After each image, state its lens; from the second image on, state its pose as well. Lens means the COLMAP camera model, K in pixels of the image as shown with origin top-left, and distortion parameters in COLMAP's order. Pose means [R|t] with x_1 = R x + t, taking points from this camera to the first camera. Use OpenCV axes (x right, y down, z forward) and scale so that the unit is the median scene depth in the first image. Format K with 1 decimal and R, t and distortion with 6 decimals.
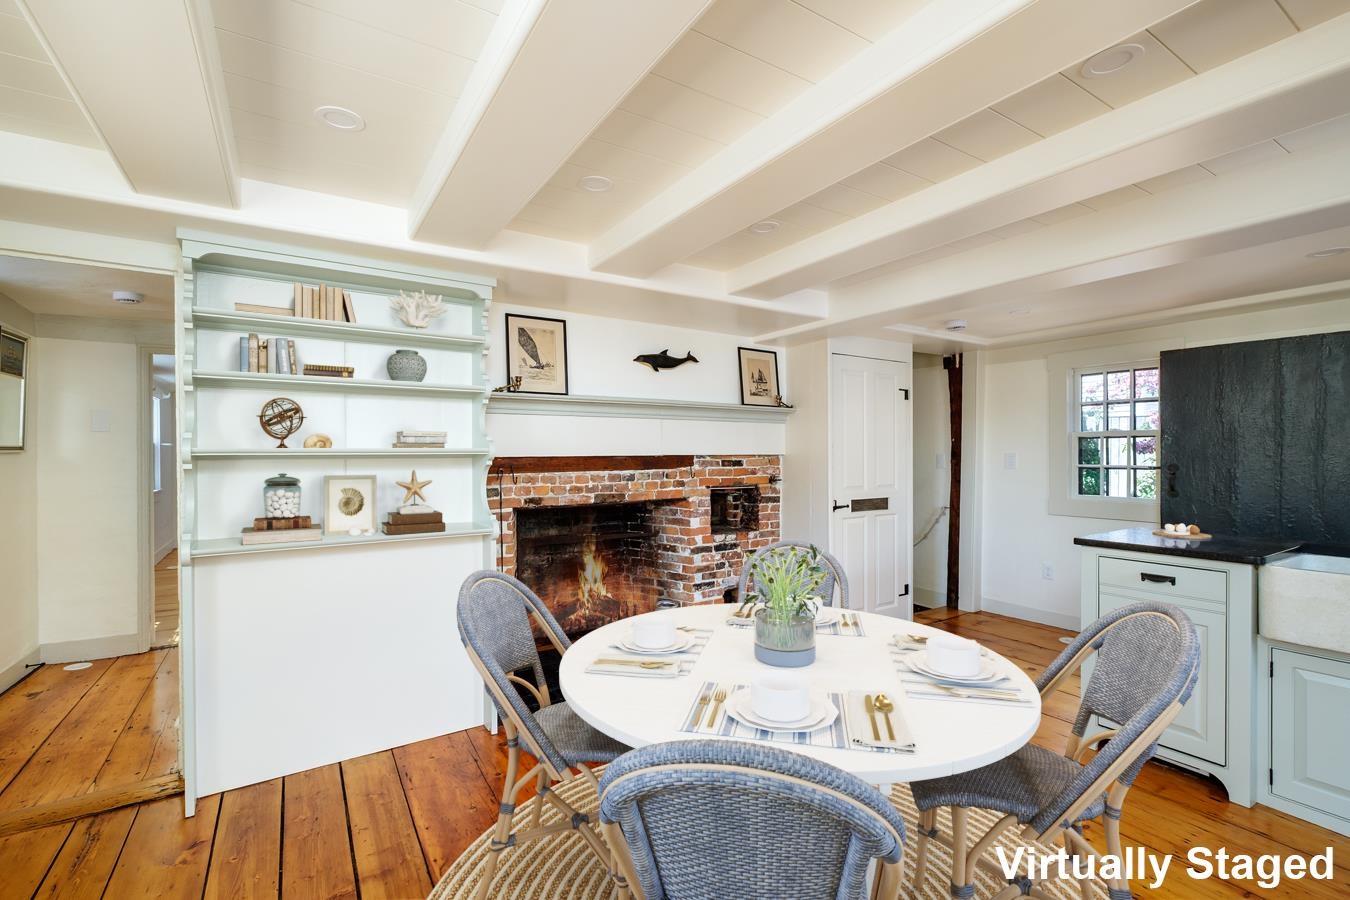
lens RADIAL K [[621.7, 0, 680.6], [0, 621.7, 468.5], [0, 0, 1]] dist [-0.000875, -0.001178]
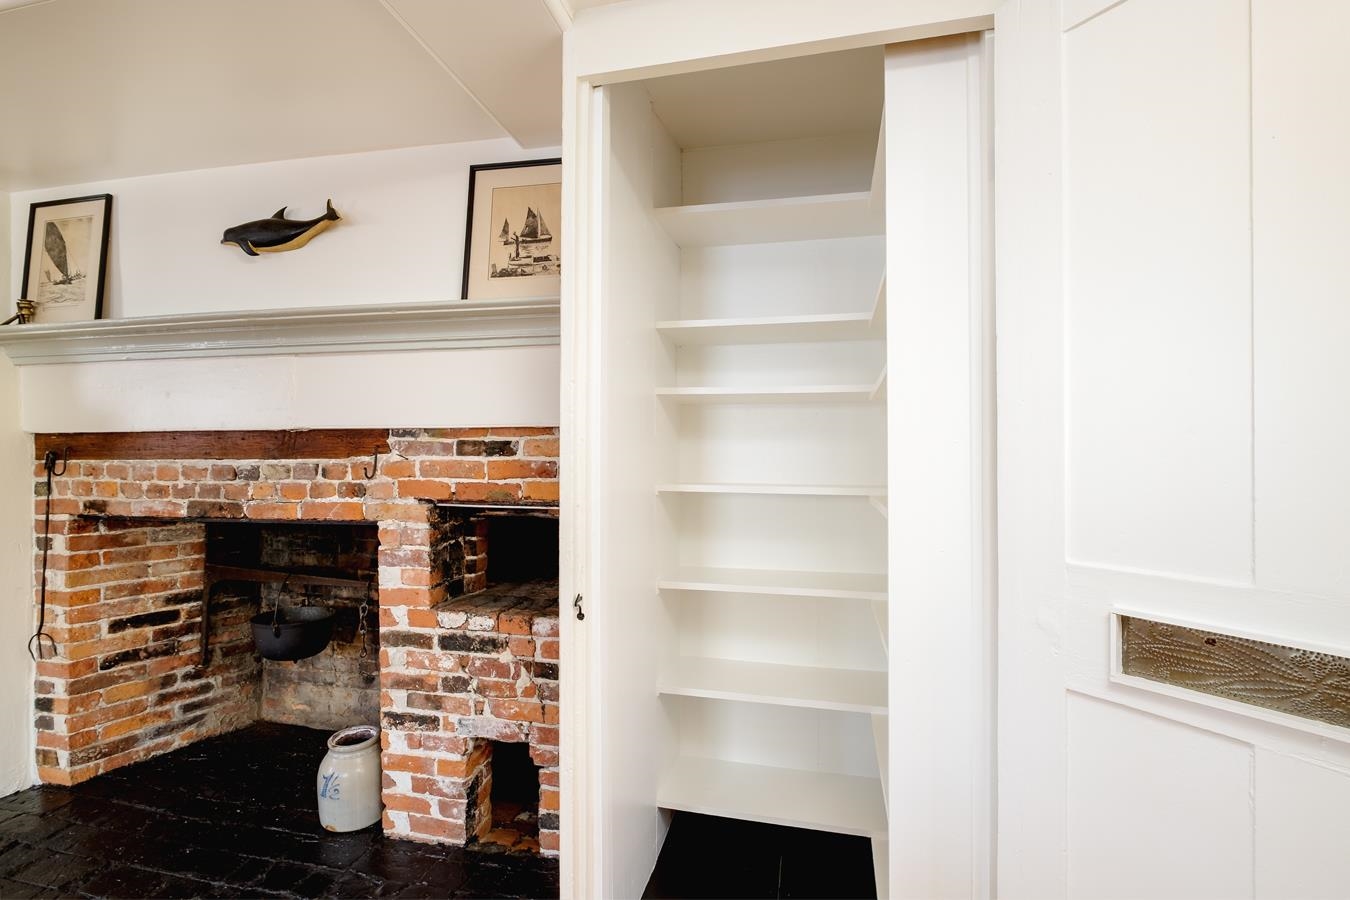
lens RADIAL K [[621.7, 0, 682.2], [0, 621.7, 461.5], [0, 0, 1]] dist [-0.000875, -0.001178]
pose [[0.693315, -0.003427, -0.720626, 0.500862], [-0.015618, 0.999682, -0.019781, 0.008632], [0.720465, 0.024969, 0.693041, 0.845590]]
